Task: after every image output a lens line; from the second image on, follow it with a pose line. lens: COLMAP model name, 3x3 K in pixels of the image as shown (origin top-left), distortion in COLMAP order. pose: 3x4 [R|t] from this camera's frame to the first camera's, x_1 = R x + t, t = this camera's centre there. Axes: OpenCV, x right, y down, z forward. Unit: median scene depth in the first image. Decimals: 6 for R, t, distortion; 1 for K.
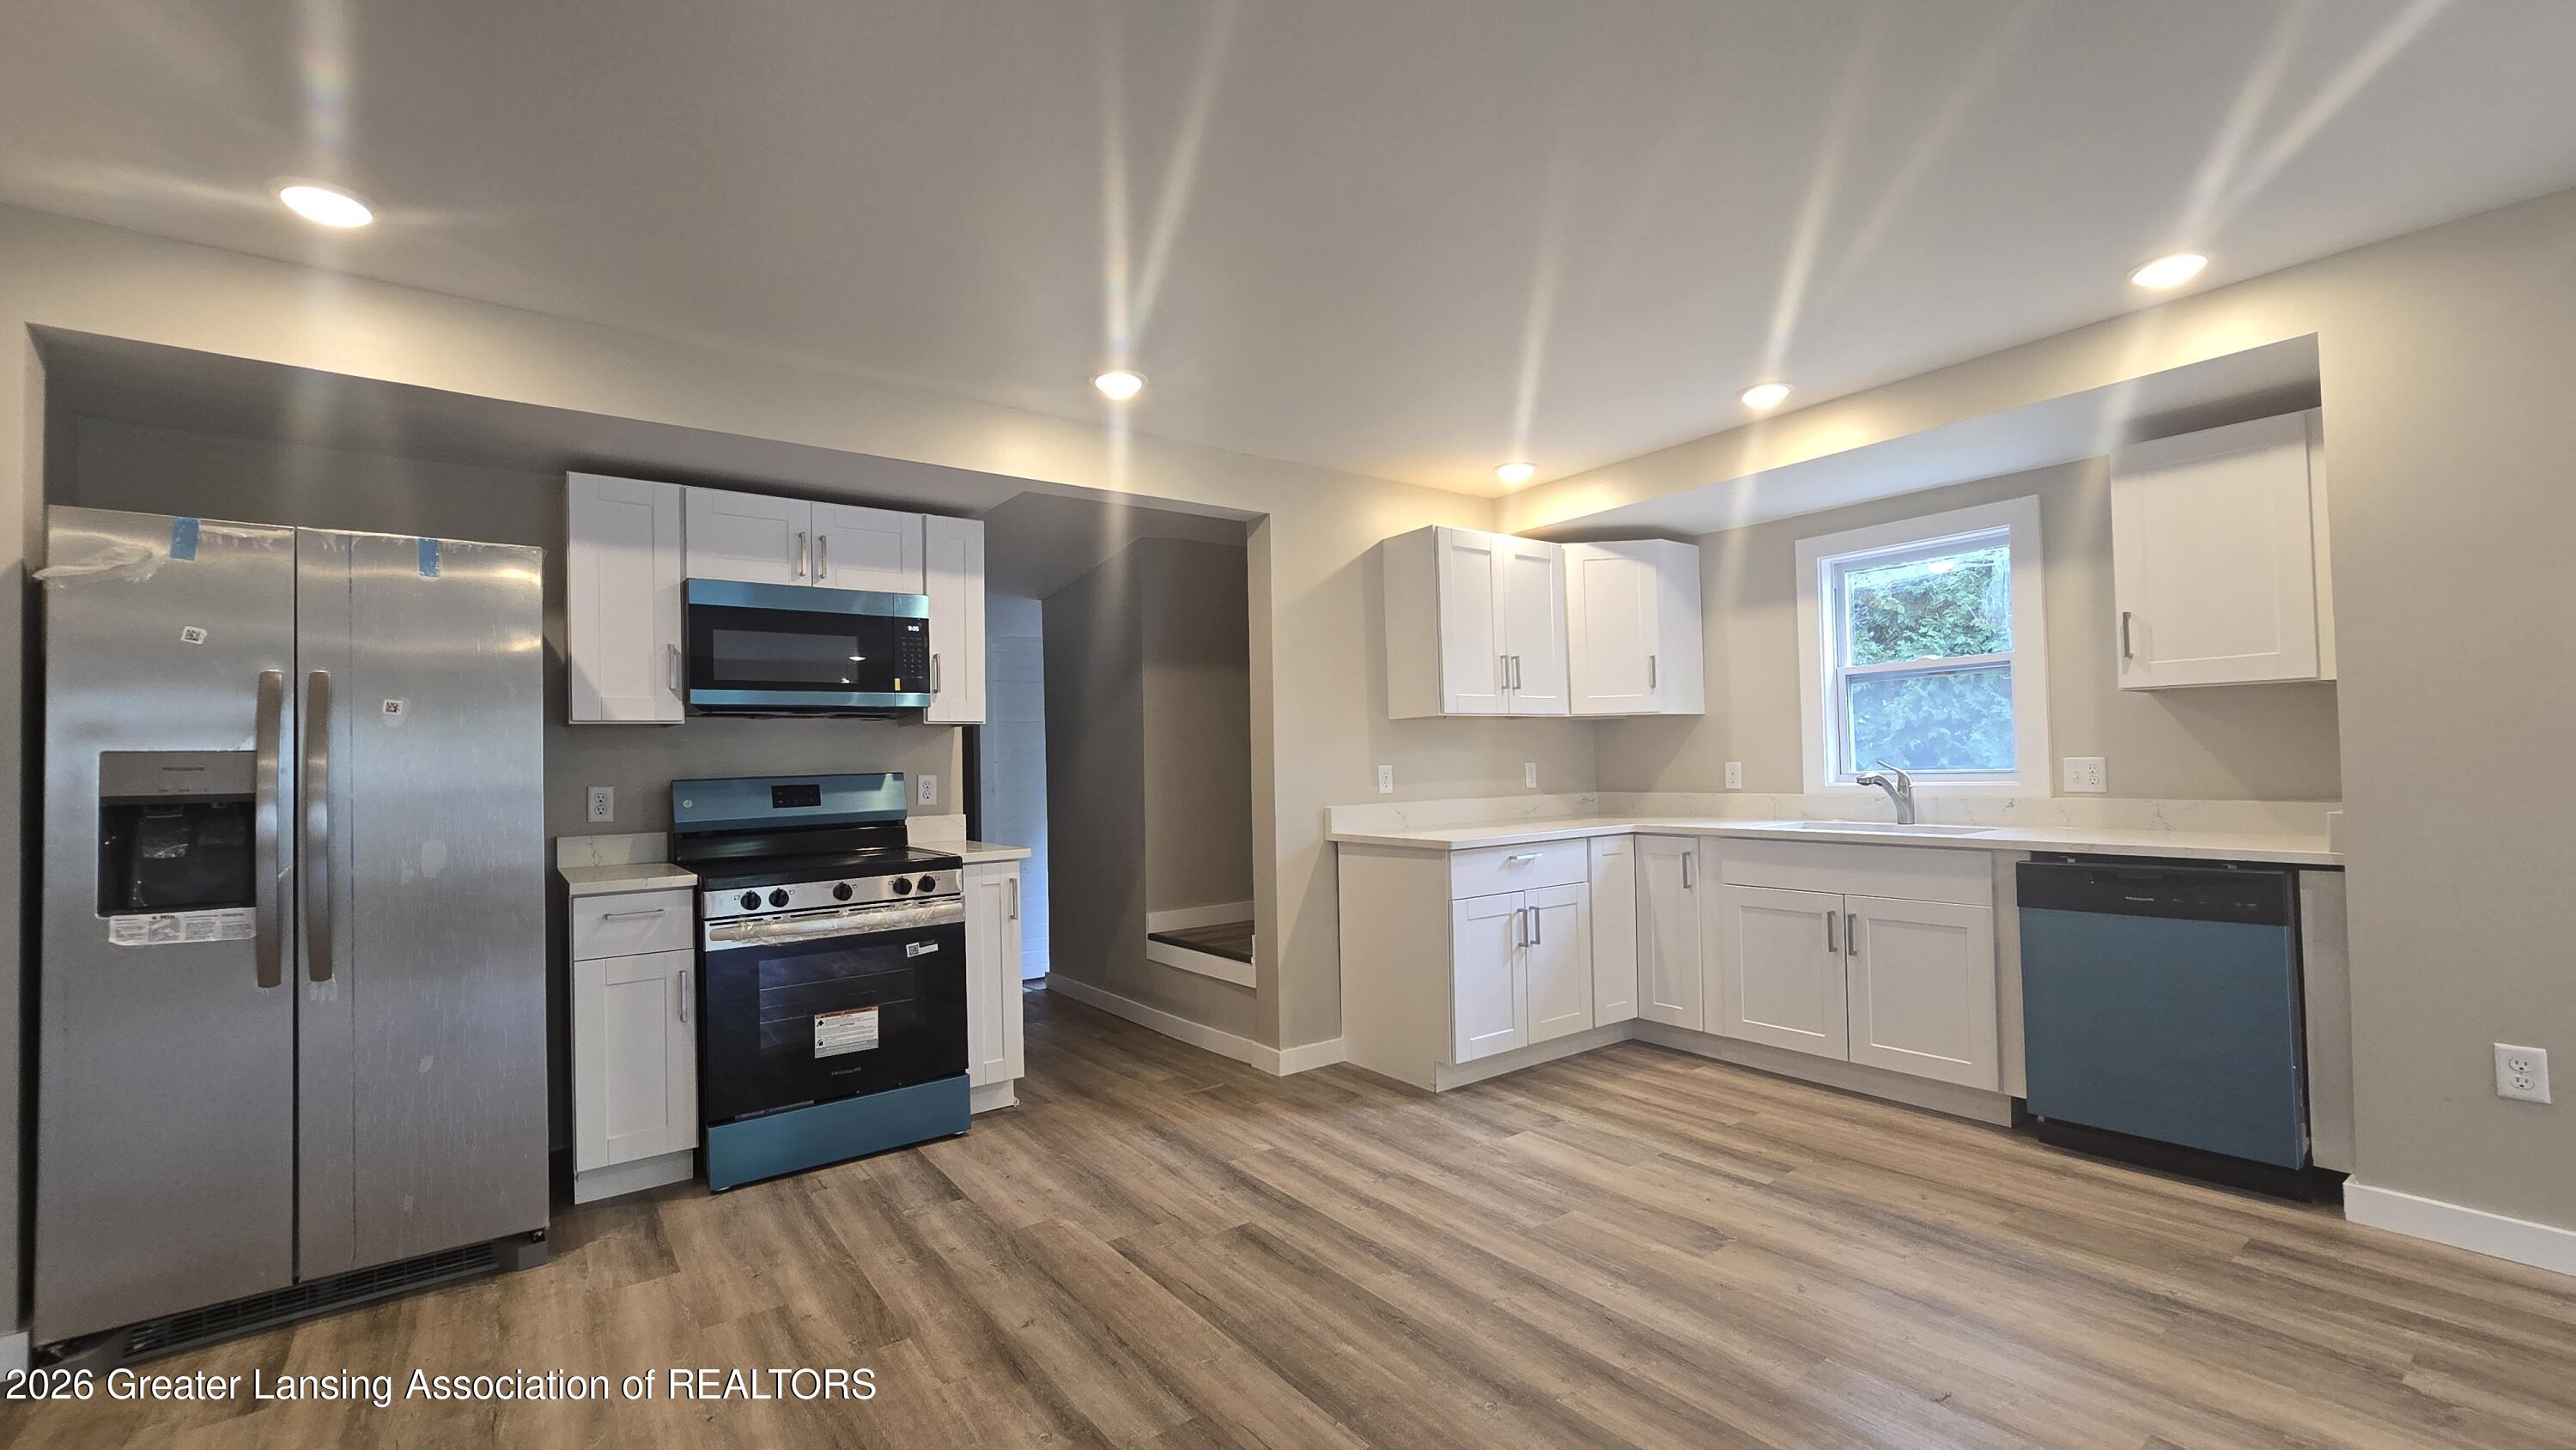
lens RADIAL K [[1053.8, 0, 1275.4], [0, 1053.8, 739.6], [0, 0, 1]] dist [-0.001625, 0.000196]
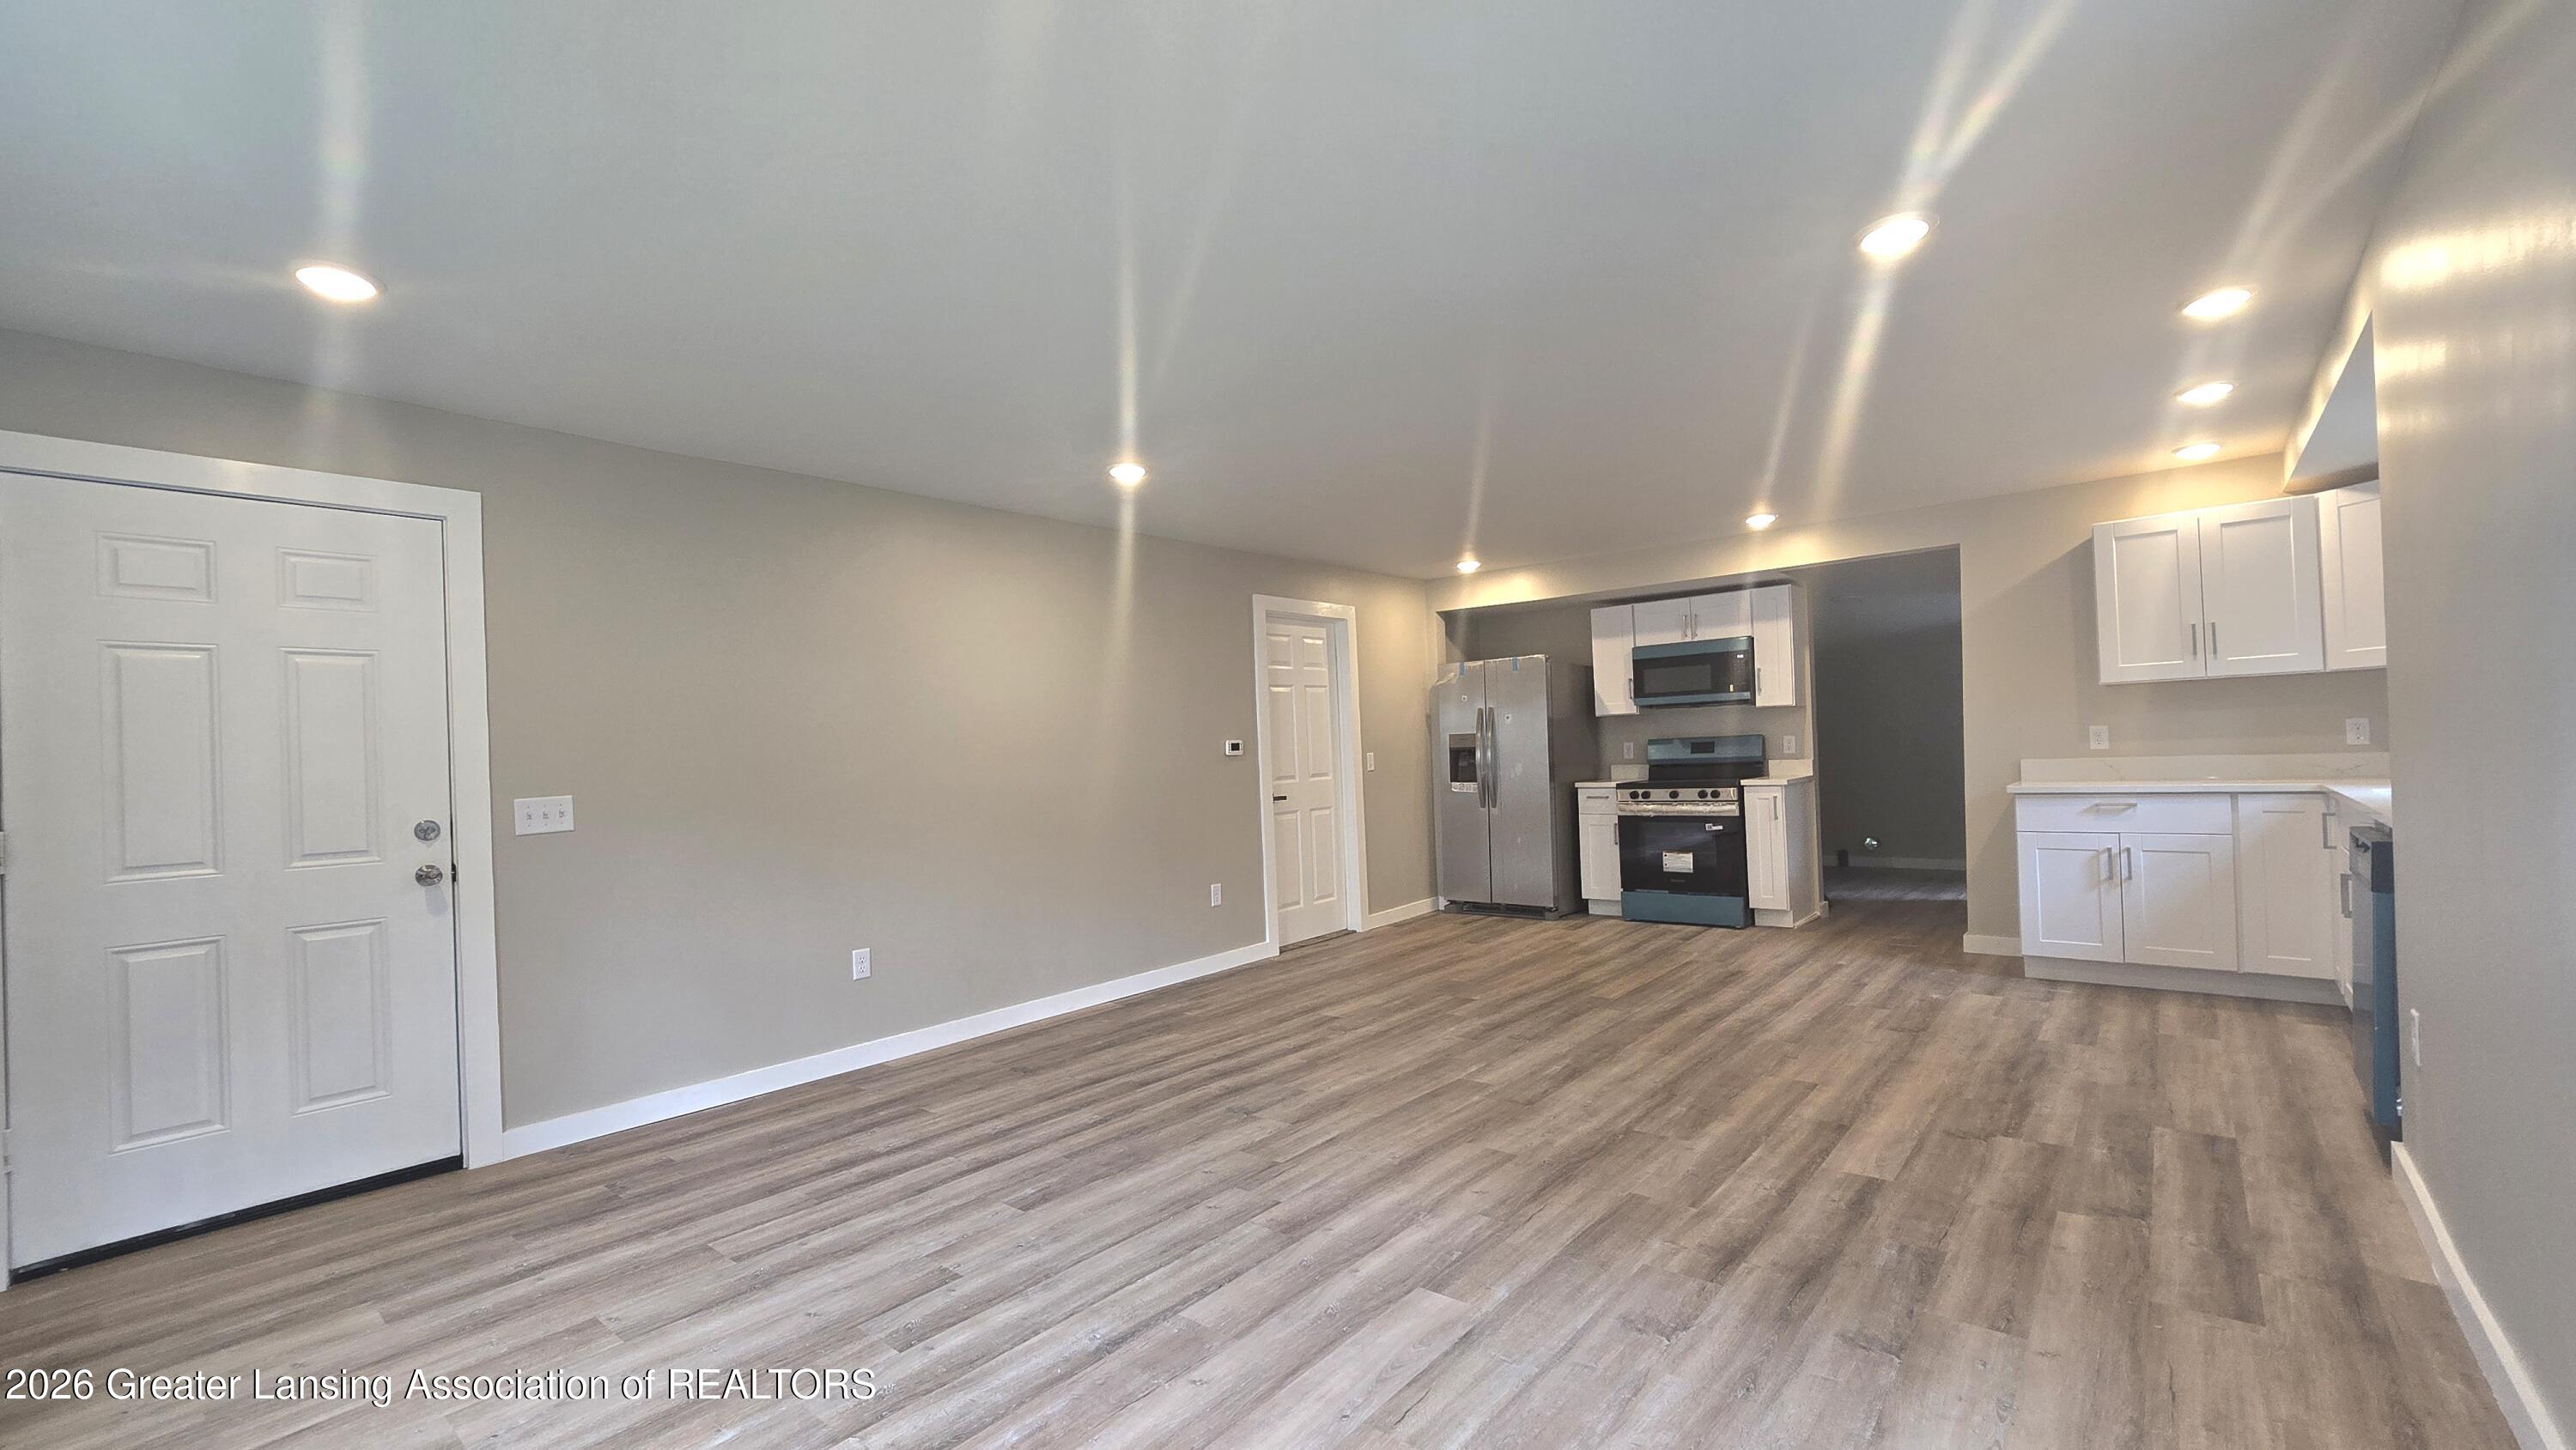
lens RADIAL K [[1055.9, 0, 1271.5], [0, 1055.9, 739.4], [0, 0, 1]] dist [-0.001679, -0.000292]
pose [[0.224265, 0.003347, -0.974522, 1.327424], [0.053600, 0.998438, 0.015764, -0.036185], [0.973053, -0.055770, 0.223735, -0.213751]]
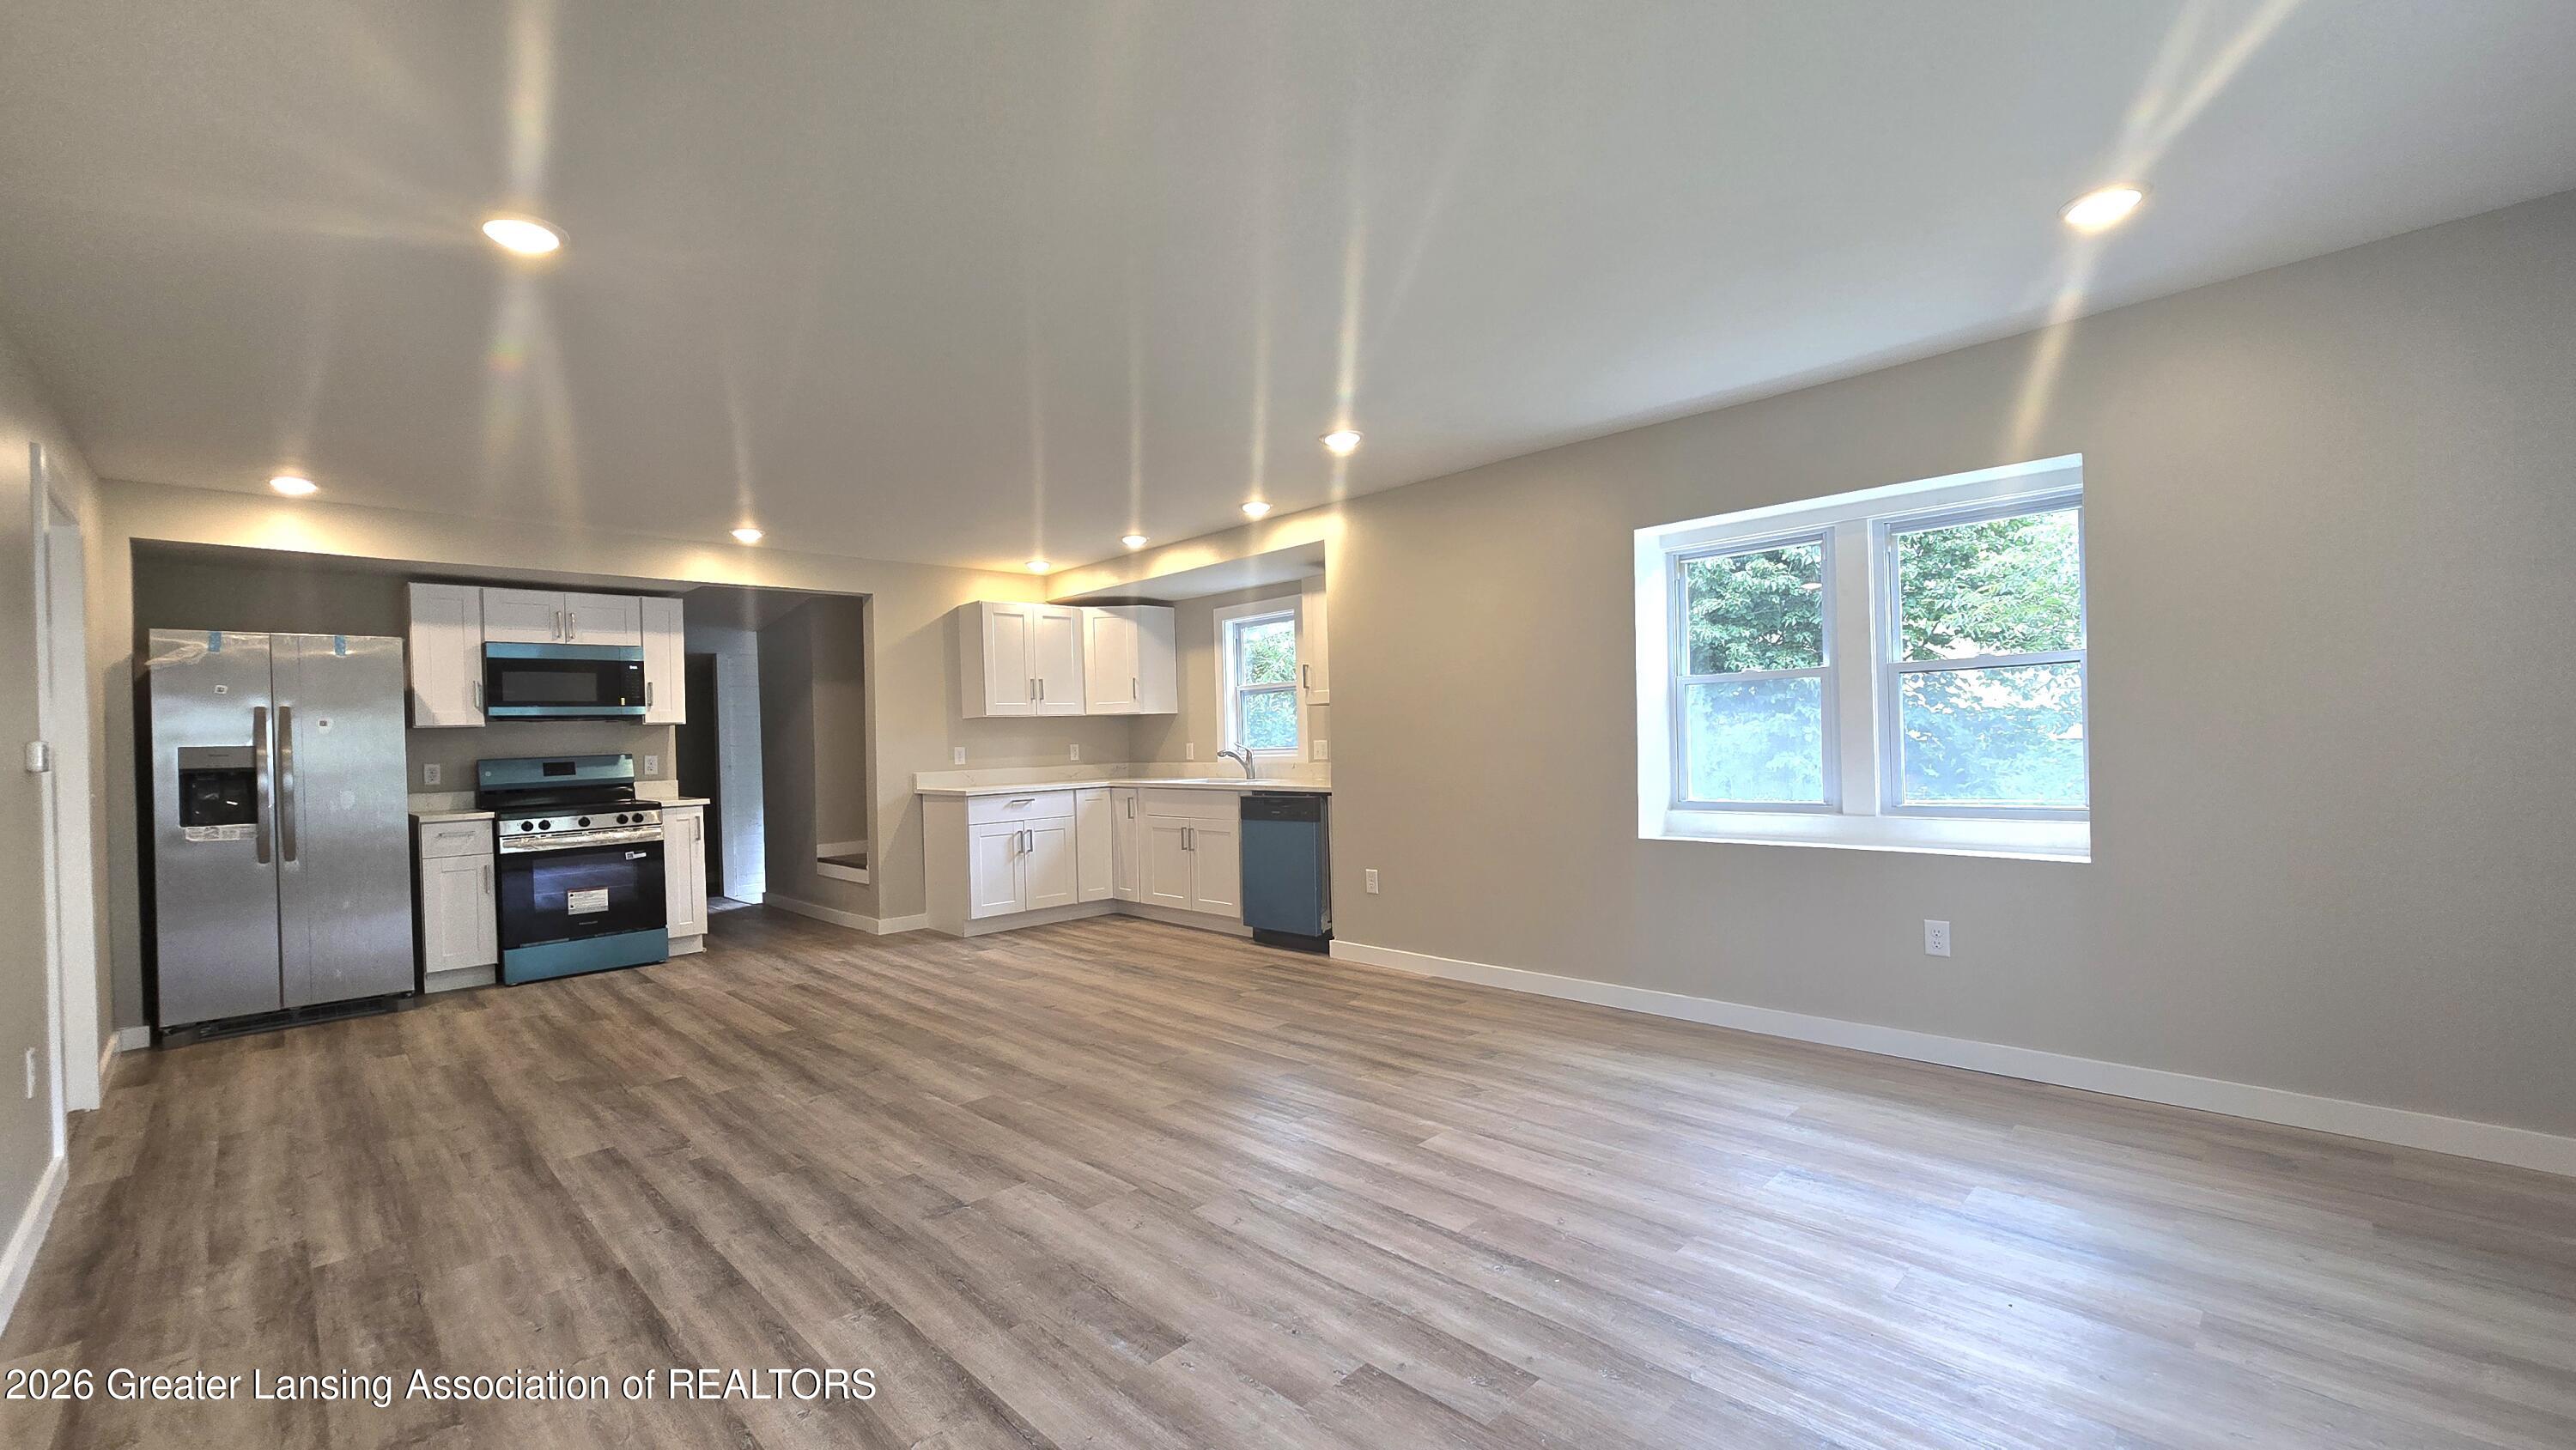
lens RADIAL K [[1055.9, 0, 1271.5], [0, 1055.9, 739.4], [0, 0, 1]] dist [-0.001679, -0.000292]
pose [[0.991586, -0.006634, 0.129282, 0.465347], [0.003864, 0.999758, 0.021669, -0.025693], [-0.129394, -0.020987, 0.991371, -0.831333]]
